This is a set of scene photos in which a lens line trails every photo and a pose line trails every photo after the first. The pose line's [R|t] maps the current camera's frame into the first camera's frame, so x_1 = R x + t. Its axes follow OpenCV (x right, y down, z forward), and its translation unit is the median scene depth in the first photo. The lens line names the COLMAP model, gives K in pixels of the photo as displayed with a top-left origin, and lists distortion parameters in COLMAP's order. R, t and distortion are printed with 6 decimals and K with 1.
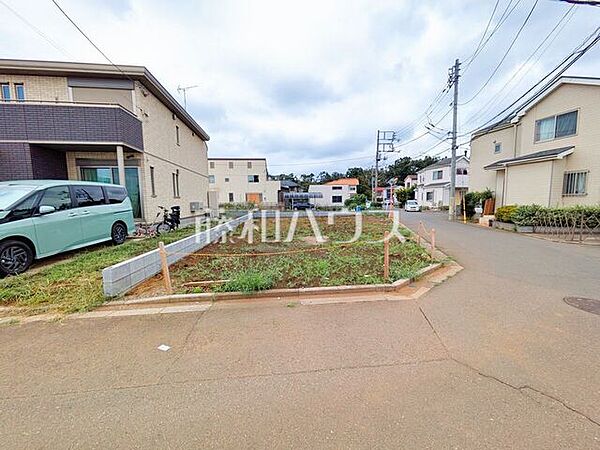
lens RADIAL K [[237.3, 0, 300.0], [0, 237.3, 225.0], [0, 0, 1]] dist [0.001500, 0.000691]
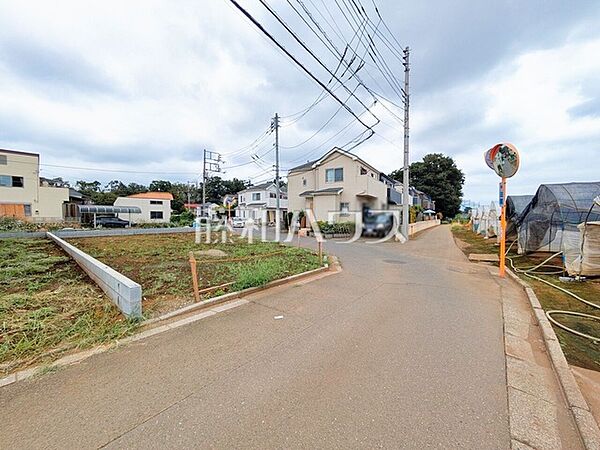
lens RADIAL K [[240.9, 0, 300.0], [0, 240.9, 225.0], [0, 0, 1]] dist [-0.000527, 0.000022]
pose [[0.718591, -0.007939, 0.695387, -0.215463], [0.058674, 0.997062, -0.049249, 0.008085], [-0.692953, 0.076191, 0.716946, -0.020452]]
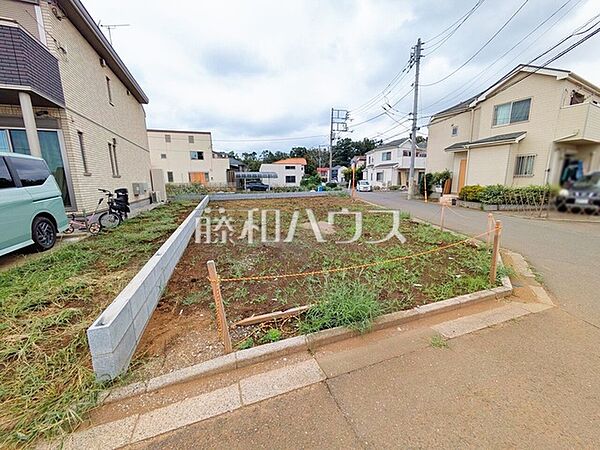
lens RADIAL K [[237.3, 0, 300.0], [0, 237.3, 225.0], [0, 0, 1]] dist [0.001500, 0.000691]
pose [[0.970451, -0.044360, 0.237187, -0.113796], [0.024756, 0.996073, 0.085004, -0.010713], [-0.240026, -0.076620, 0.967738, 0.099181]]
